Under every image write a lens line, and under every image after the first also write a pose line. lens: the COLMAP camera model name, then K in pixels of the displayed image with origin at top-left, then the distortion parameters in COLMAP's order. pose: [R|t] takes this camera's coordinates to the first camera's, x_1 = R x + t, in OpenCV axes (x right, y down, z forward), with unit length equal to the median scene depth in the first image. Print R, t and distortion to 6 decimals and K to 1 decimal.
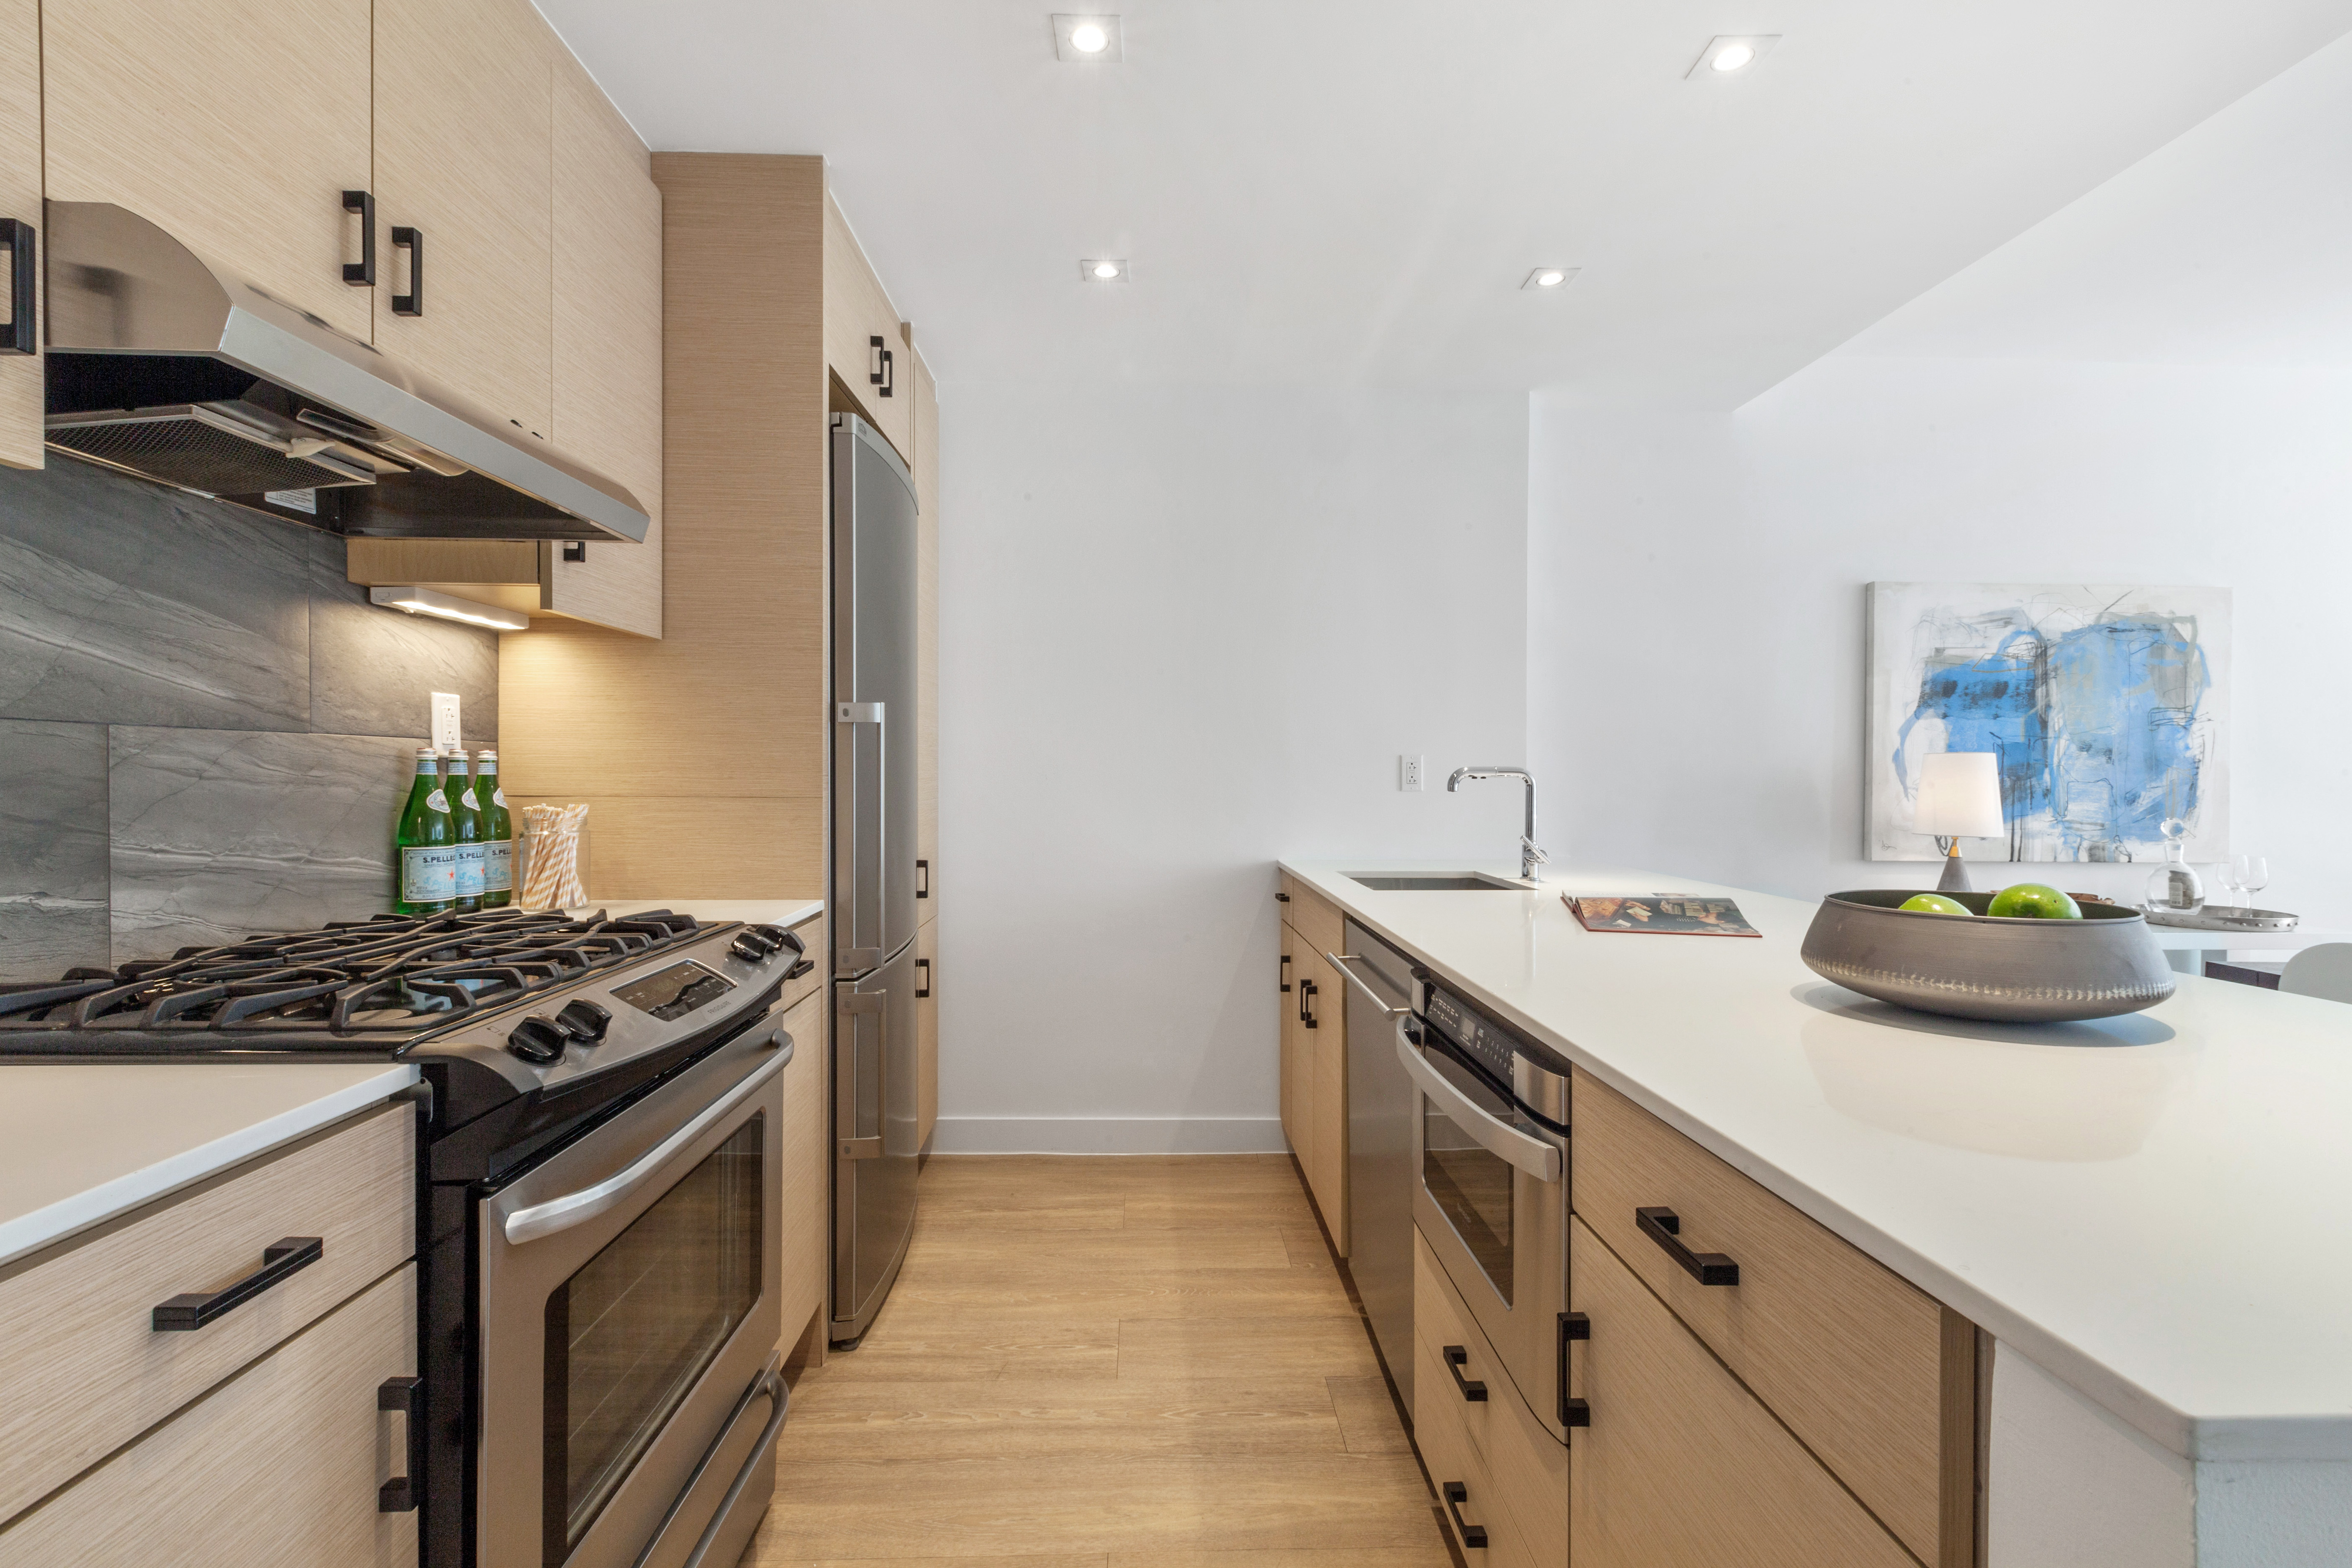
lens RADIAL K [[1046.6, 0, 1175.9], [0, 1046.6, 784.0], [0, 0, 1]] dist [0.001175, 0.000931]
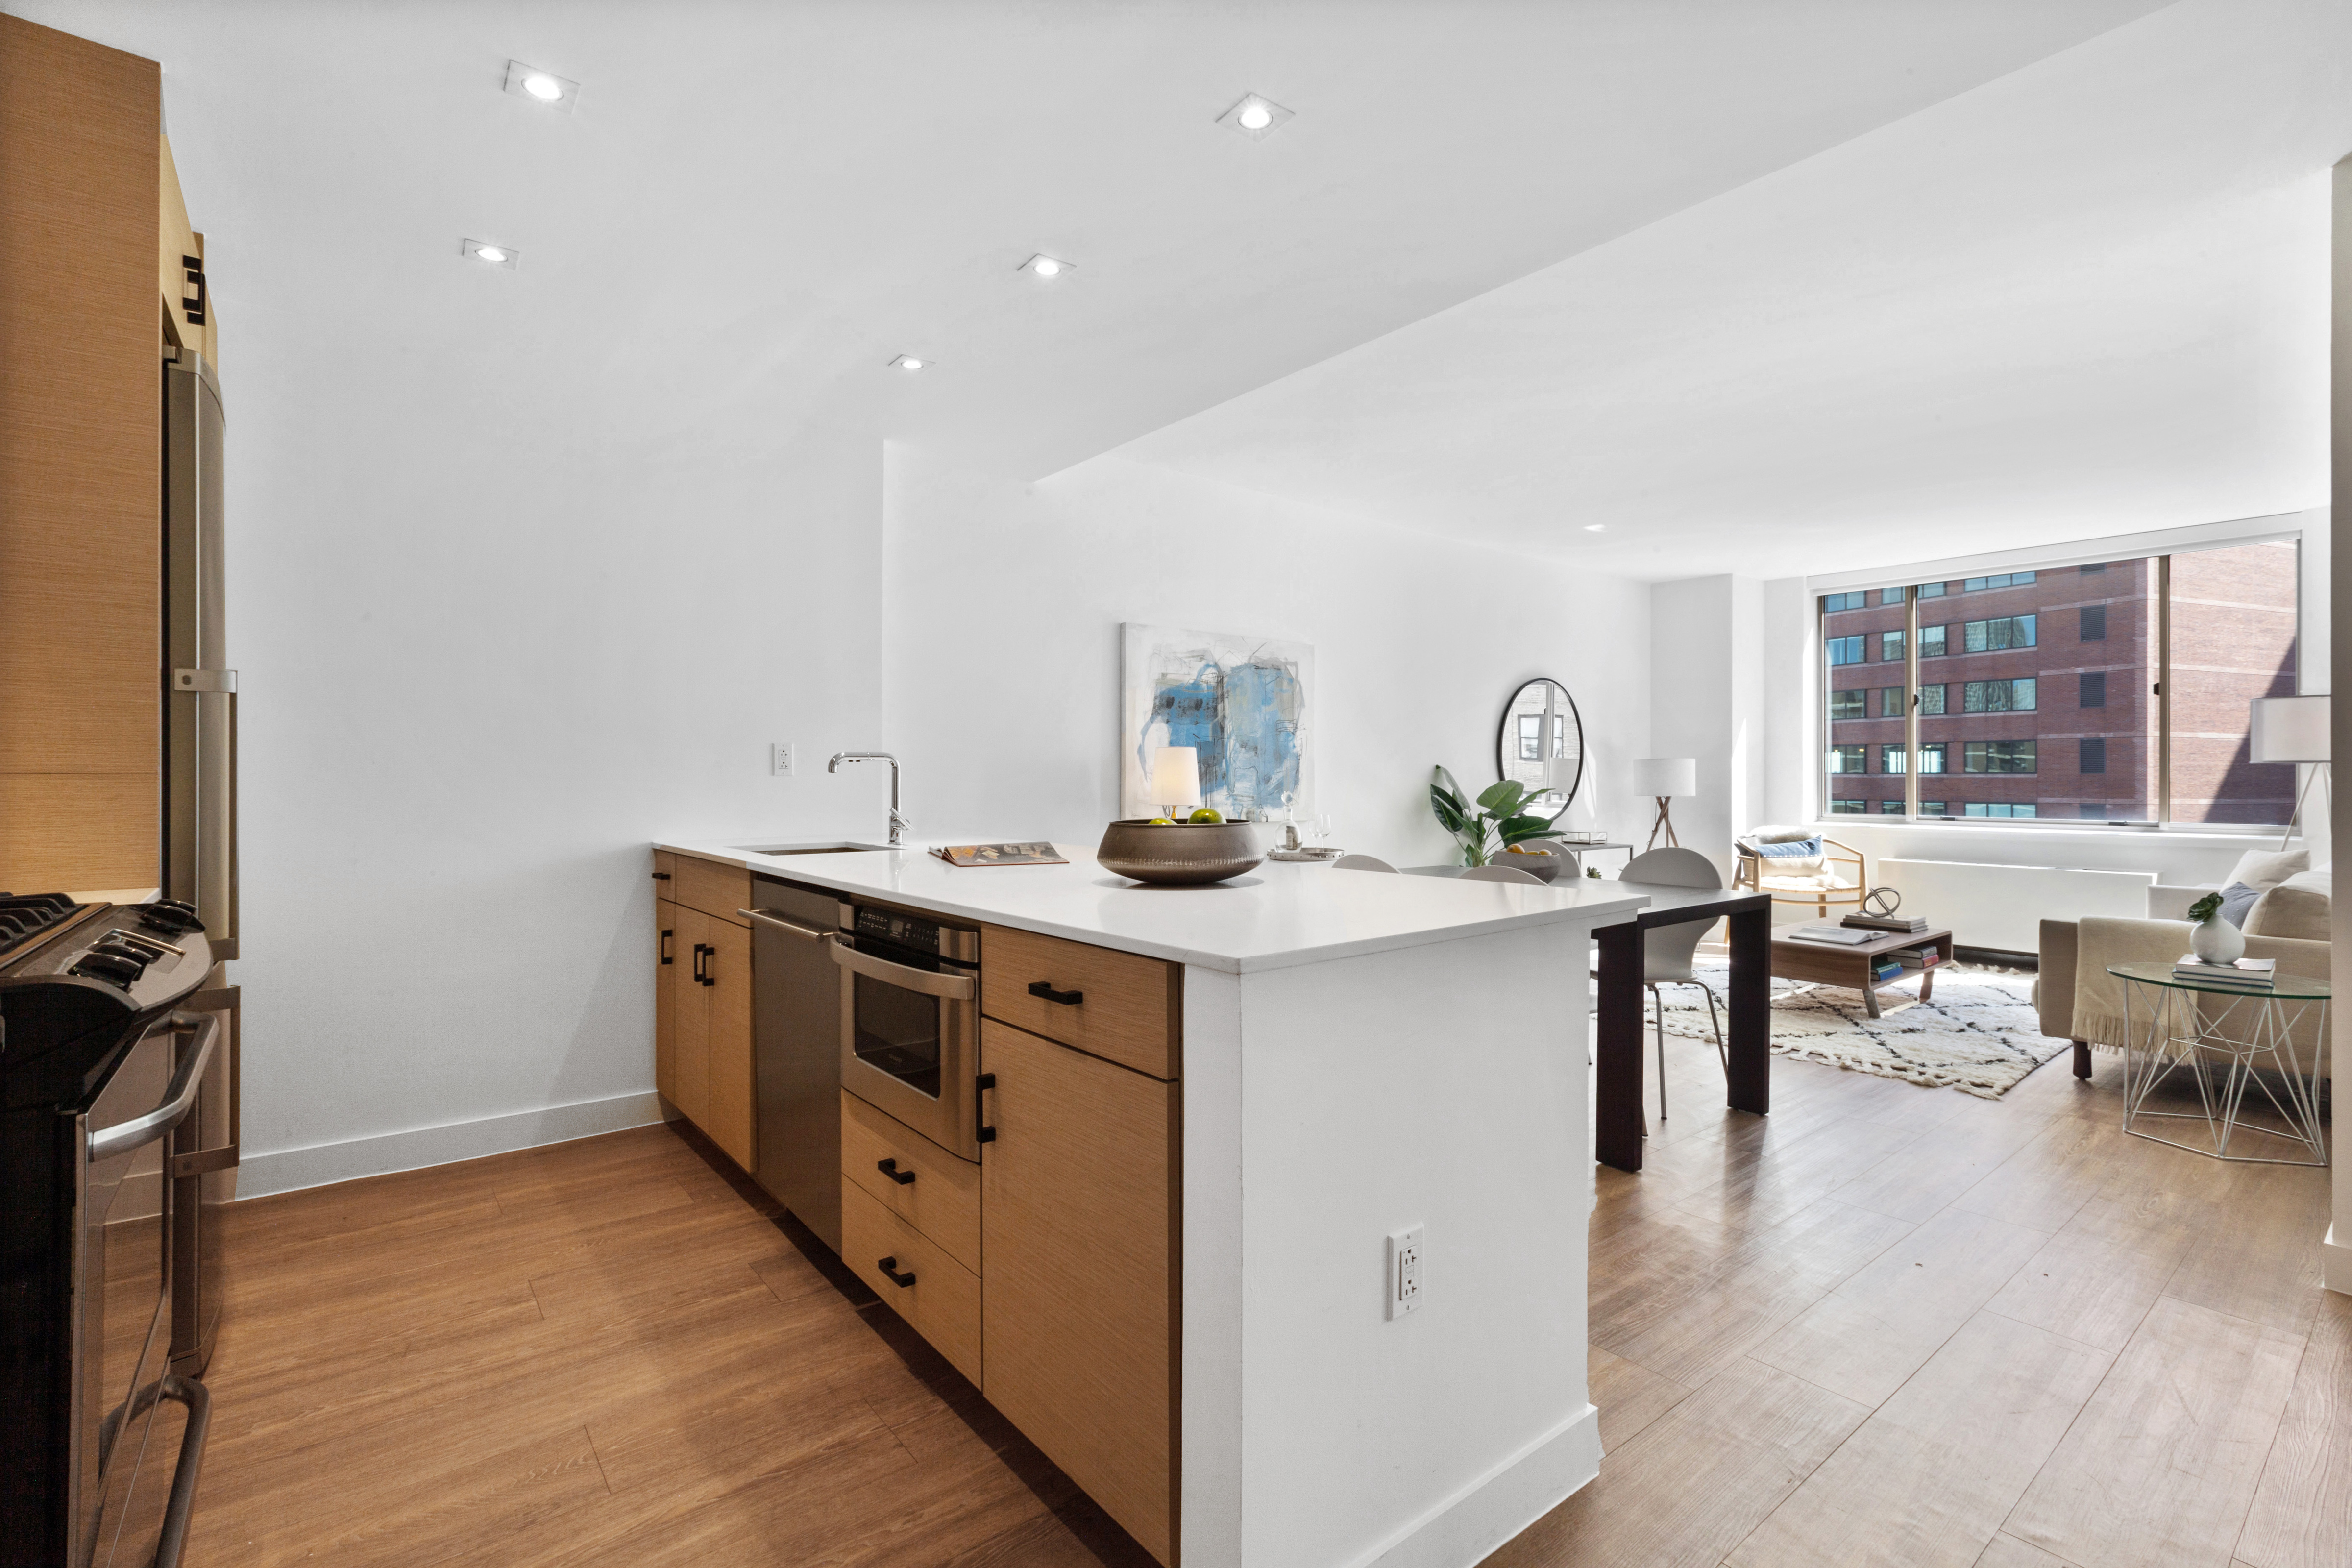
lens RADIAL K [[1046.6, 0, 1175.9], [0, 1046.6, 776.5], [0, 0, 1]] dist [0.001175, 0.000931]
pose [[0.802038, -0.004334, 0.597258, -0.147060], [0.008272, 0.999958, -0.003852, 0.022007], [-0.597216, 0.008031, 0.802040, -0.202402]]
